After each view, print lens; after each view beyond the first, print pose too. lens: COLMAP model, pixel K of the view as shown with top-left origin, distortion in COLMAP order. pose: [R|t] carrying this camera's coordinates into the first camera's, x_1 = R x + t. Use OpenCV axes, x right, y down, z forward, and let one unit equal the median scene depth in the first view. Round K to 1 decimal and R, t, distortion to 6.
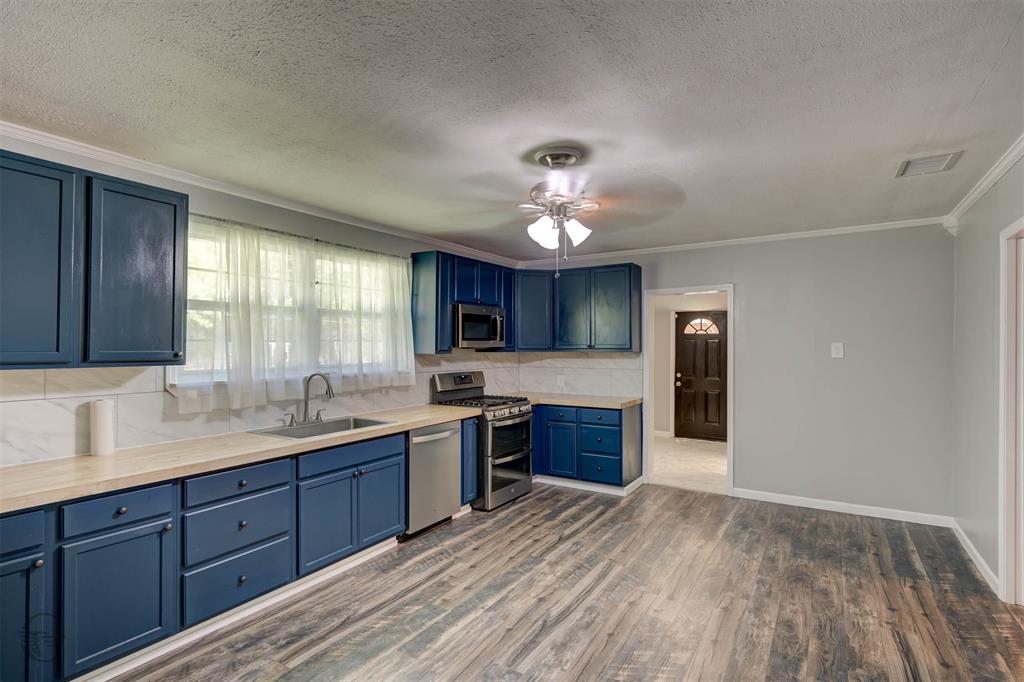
lens RADIAL K [[523.2, 0, 512.0], [0, 523.2, 341.0], [0, 0, 1]] dist [-0.002558, 0.000213]
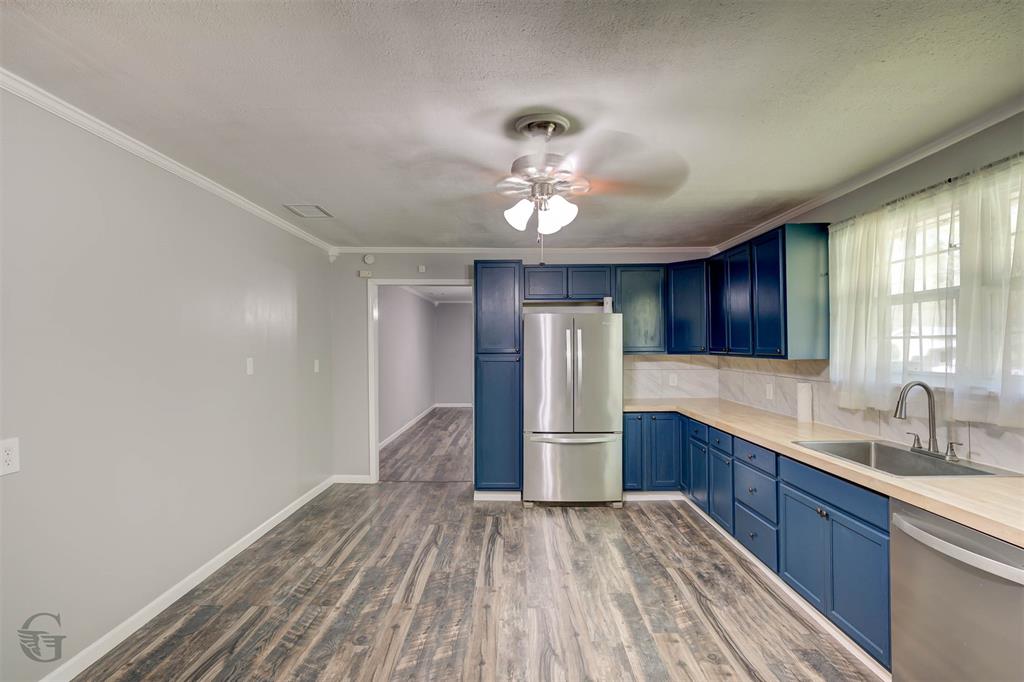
lens RADIAL K [[523.2, 0, 512.0], [0, 523.2, 341.0], [0, 0, 1]] dist [-0.002558, 0.000213]
pose [[-0.859017, -0.000409, -0.511947, 0.629631], [0.010057, 0.999793, -0.017674, 0.019304], [0.511848, -0.020331, -0.858835, 1.879138]]
